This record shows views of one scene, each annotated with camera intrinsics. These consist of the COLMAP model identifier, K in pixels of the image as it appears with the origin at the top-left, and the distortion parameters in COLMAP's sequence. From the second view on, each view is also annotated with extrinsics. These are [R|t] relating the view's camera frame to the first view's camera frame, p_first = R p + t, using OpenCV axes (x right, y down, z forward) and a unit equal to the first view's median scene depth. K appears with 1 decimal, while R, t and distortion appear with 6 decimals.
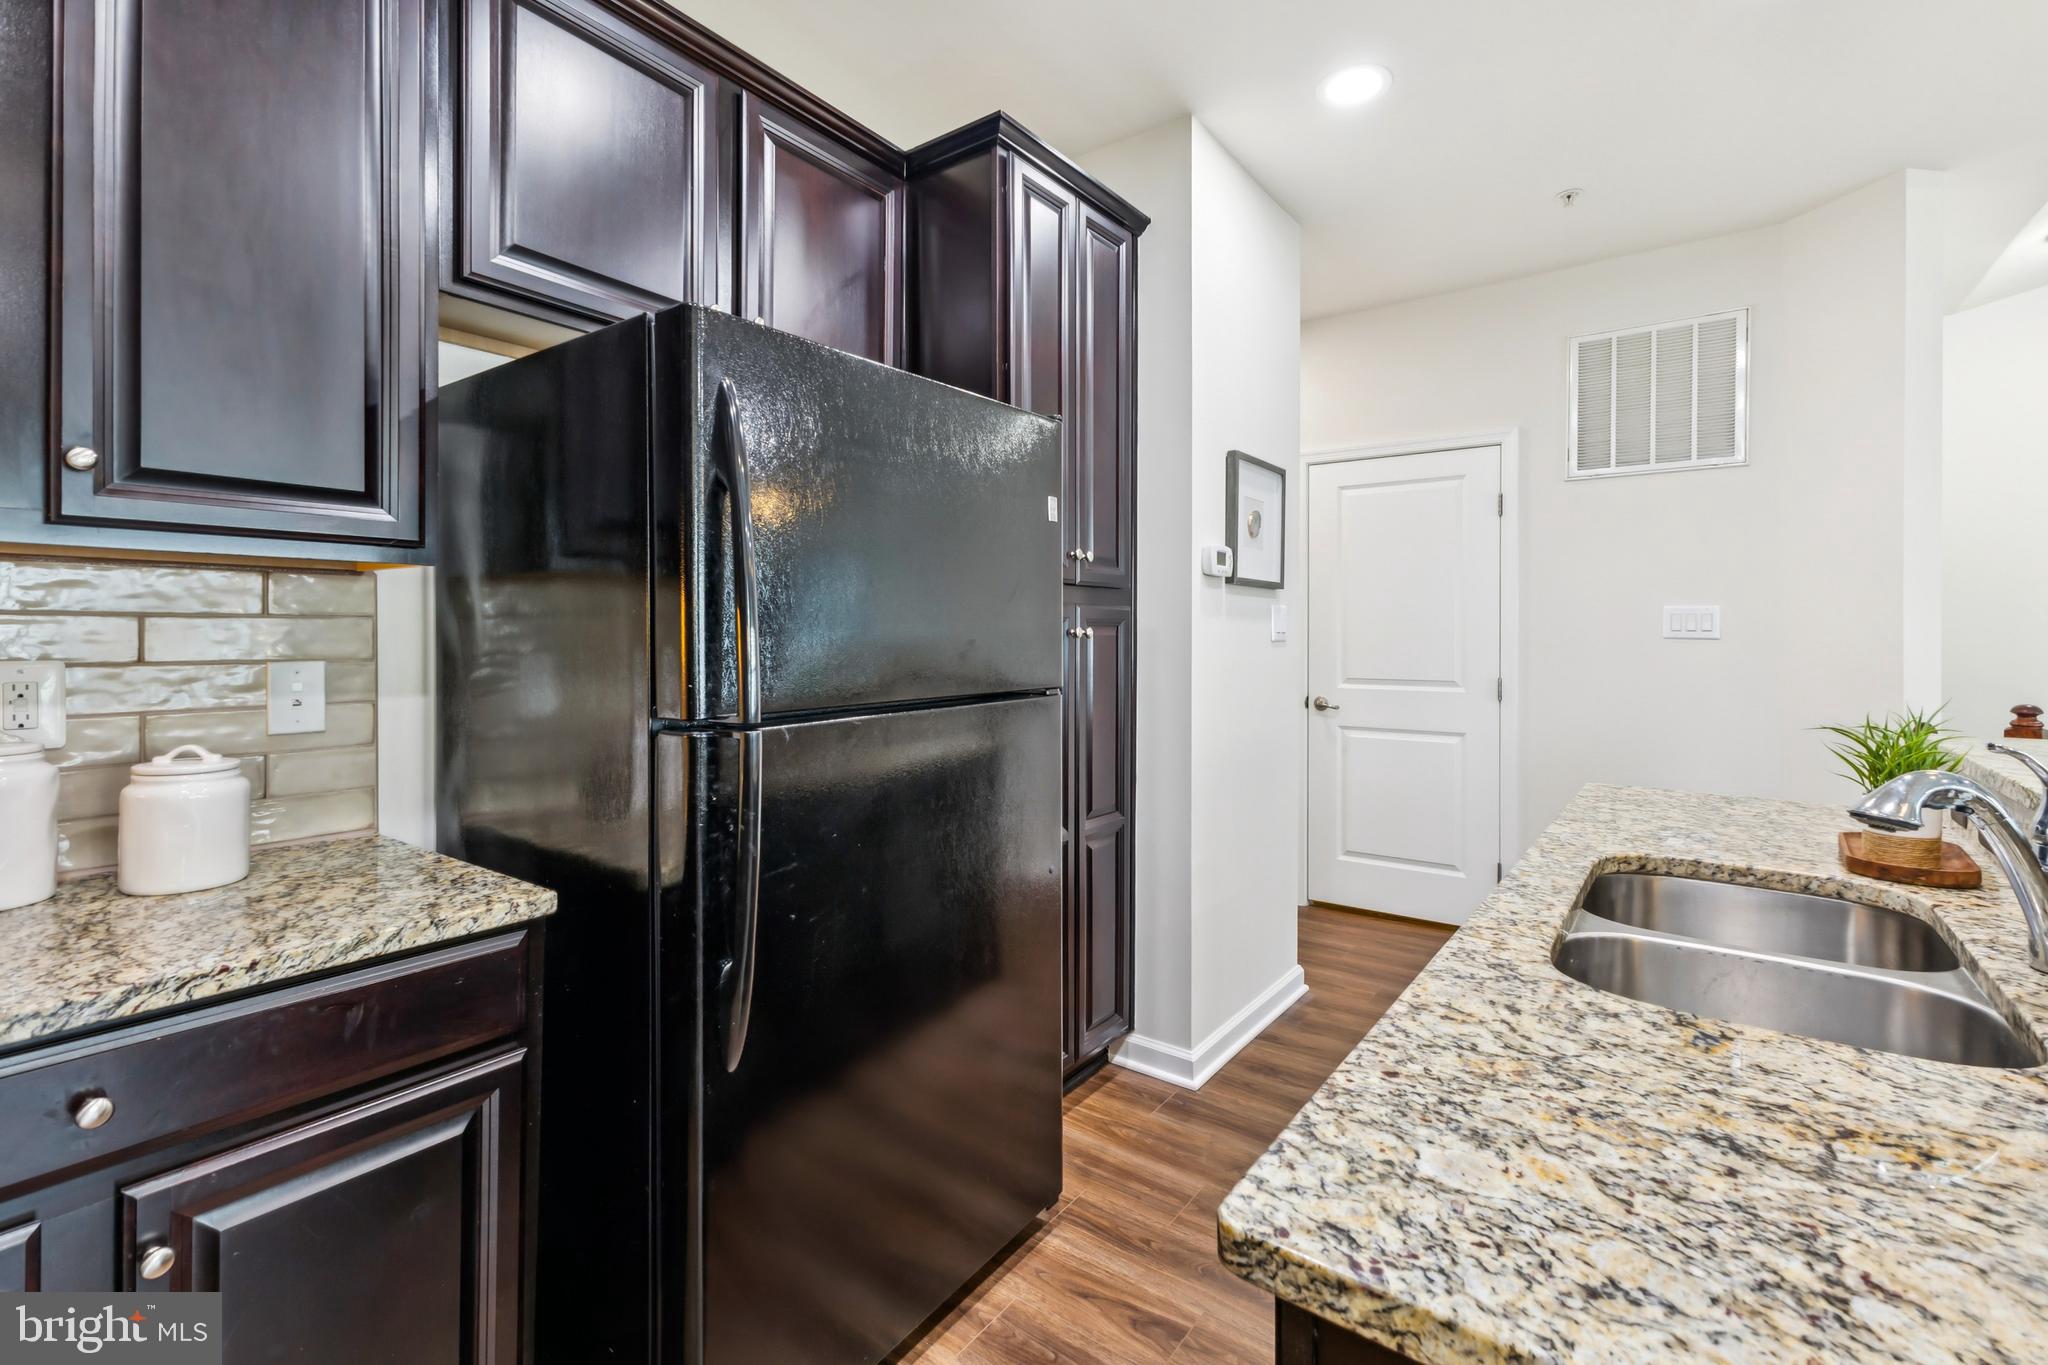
lens RADIAL K [[892.3, 0, 1026.9], [0, 892.3, 640.9], [0, 0, 1]] dist [0.011702, -0.003135]
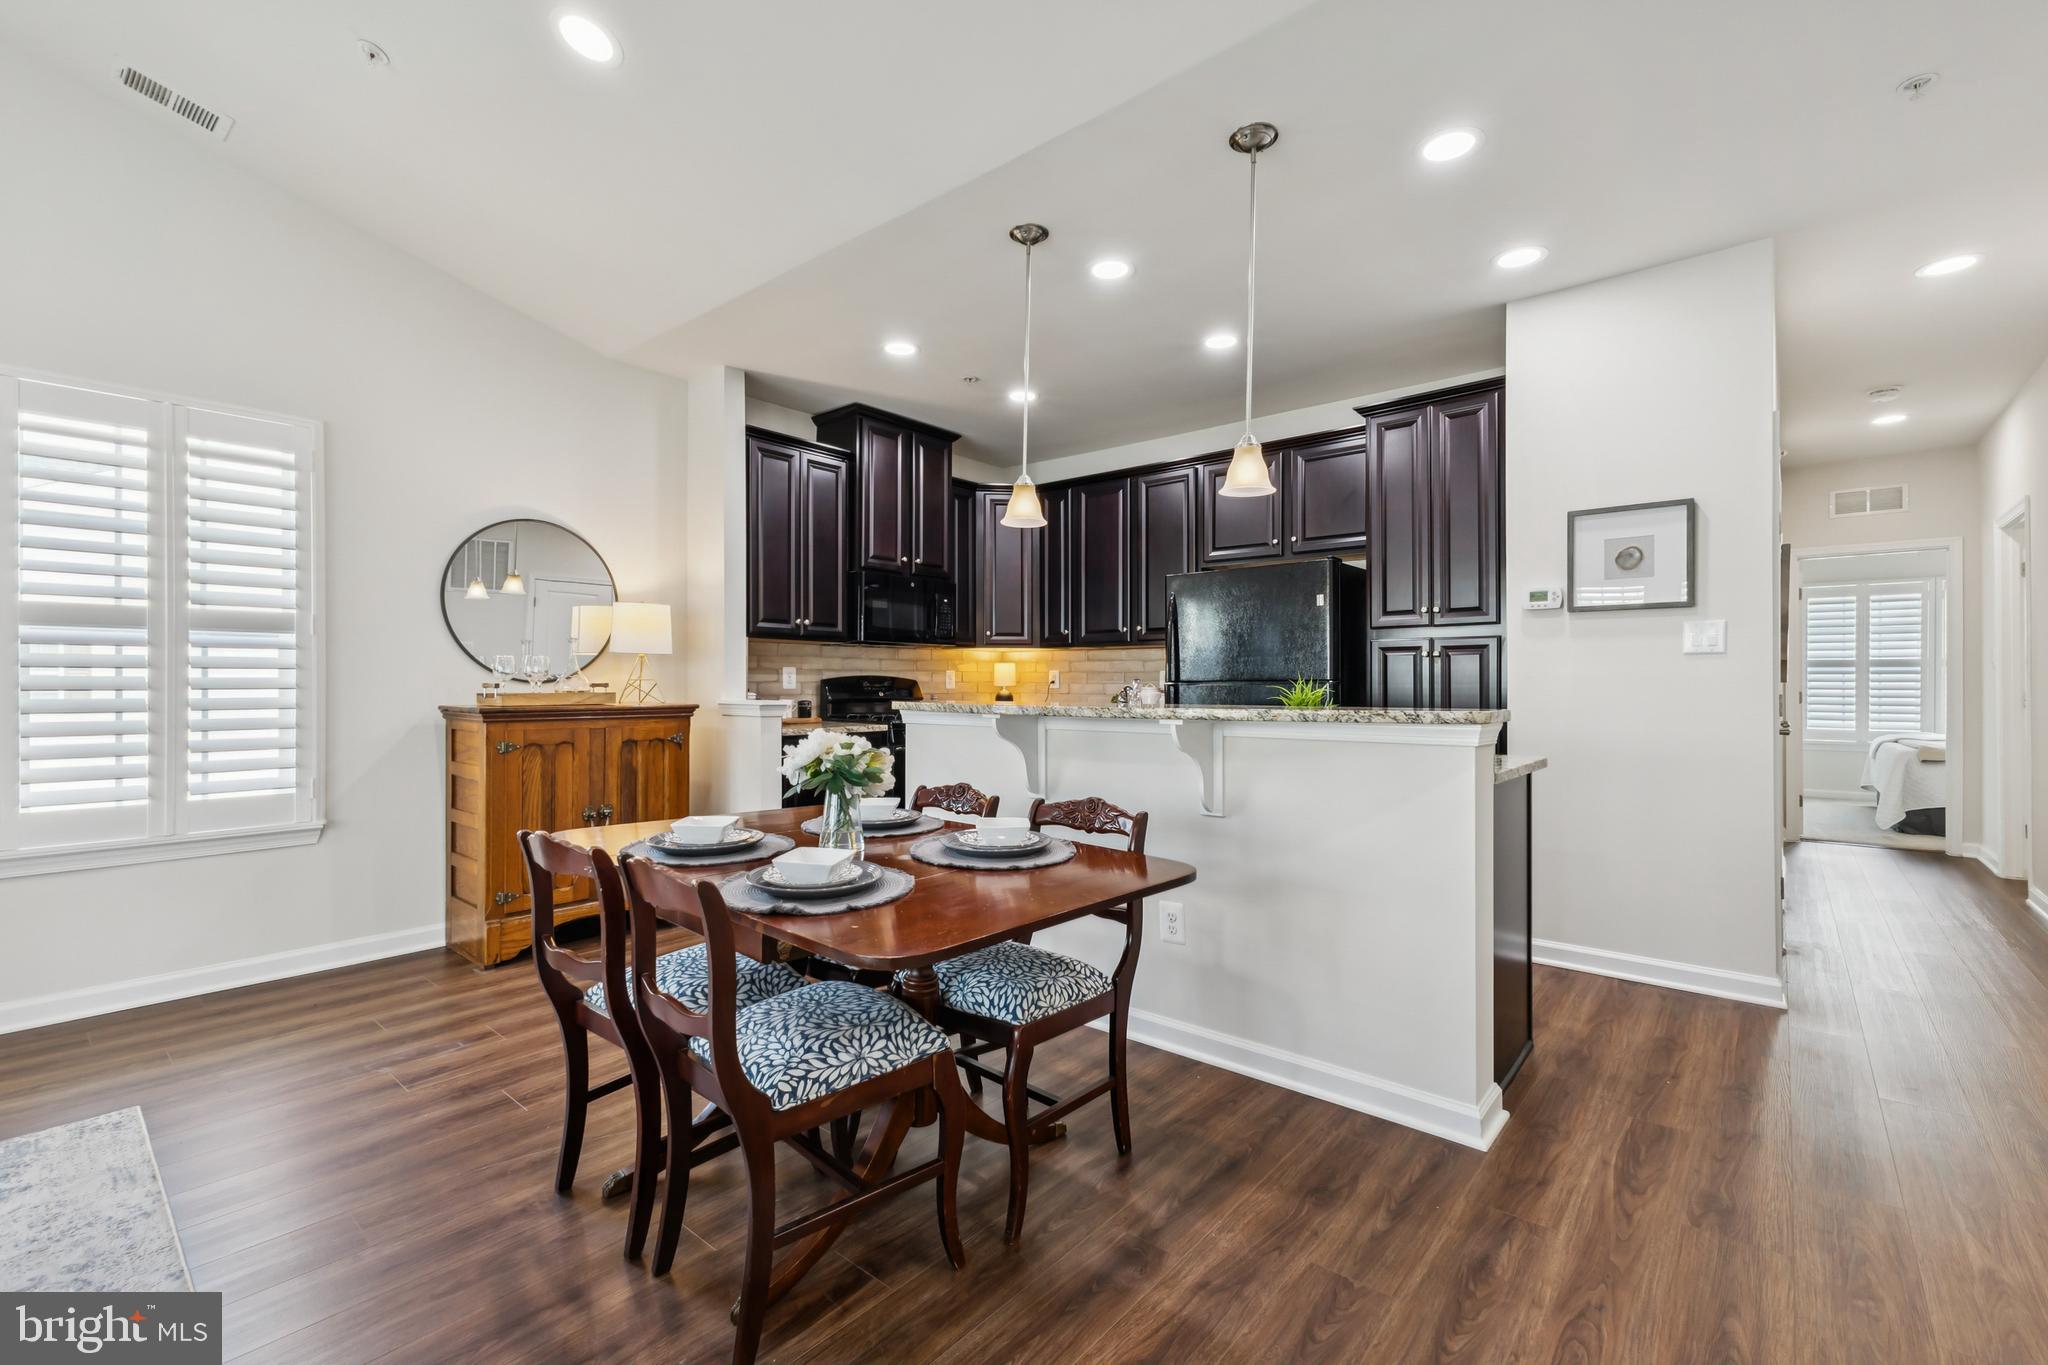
lens RADIAL K [[892.3, 0, 1014.5], [0, 892.3, 683.0], [0, 0, 1]] dist [0.011702, -0.003135]
pose [[-0.087072, -0.005602, -0.996186, 3.119310], [-0.008306, 0.999954, -0.004897, 0.102044], [0.996167, 0.007848, -0.087115, 0.586280]]
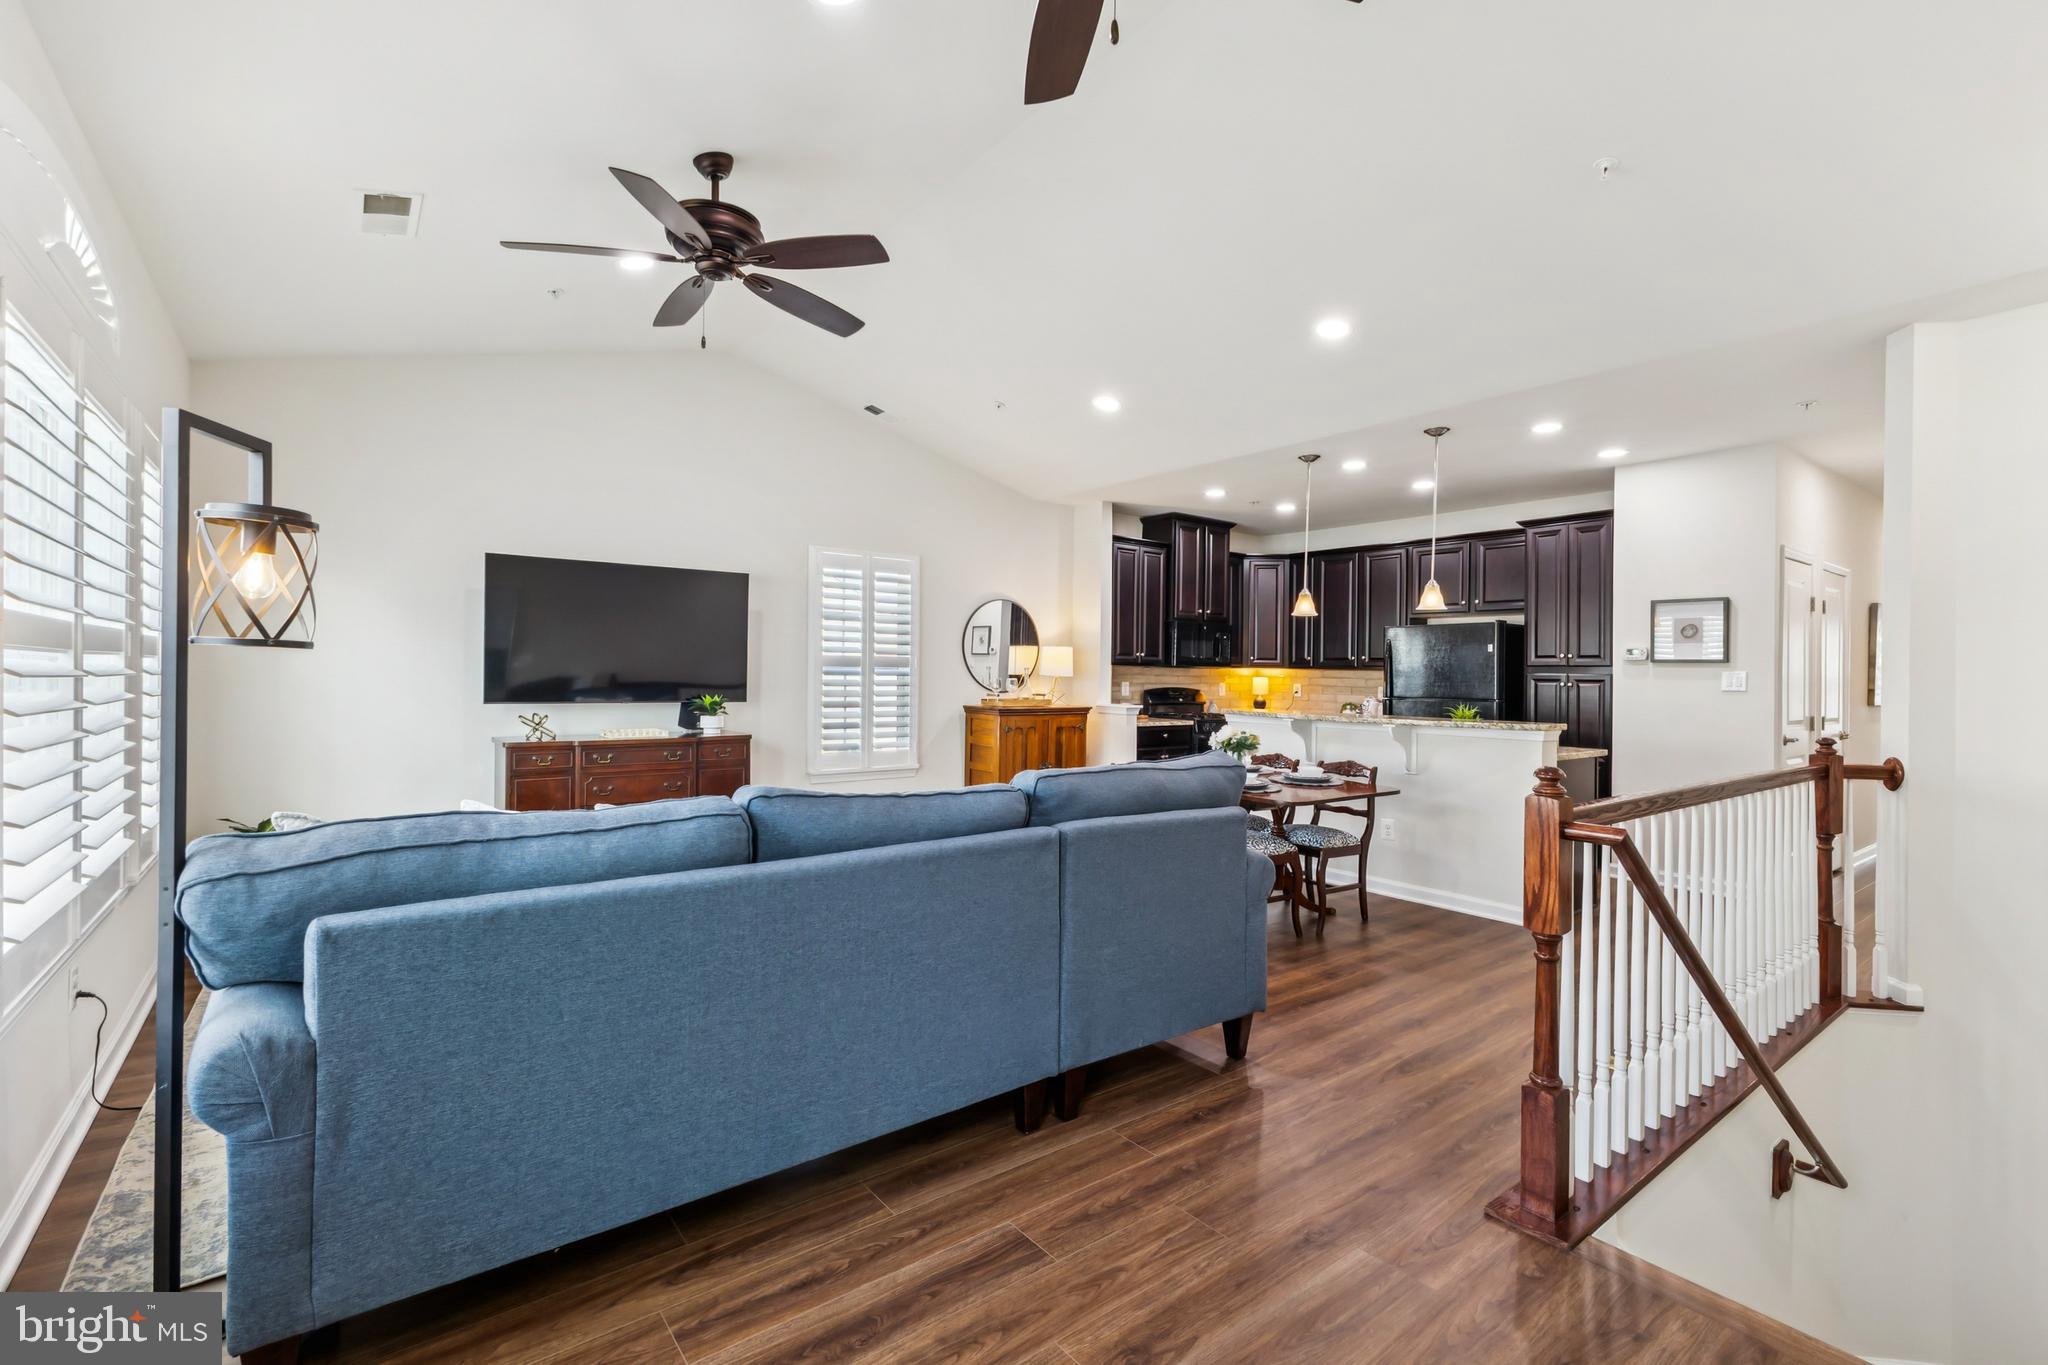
lens RADIAL K [[892.3, 0, 1026.5], [0, 892.3, 671.4], [0, 0, 1]] dist [0.011702, -0.003135]
pose [[-0.287770, -0.011029, -0.957636, 5.217081], [-0.022367, 0.999738, -0.004793, -0.001112], [0.957438, 0.020040, -0.287942, 0.373719]]
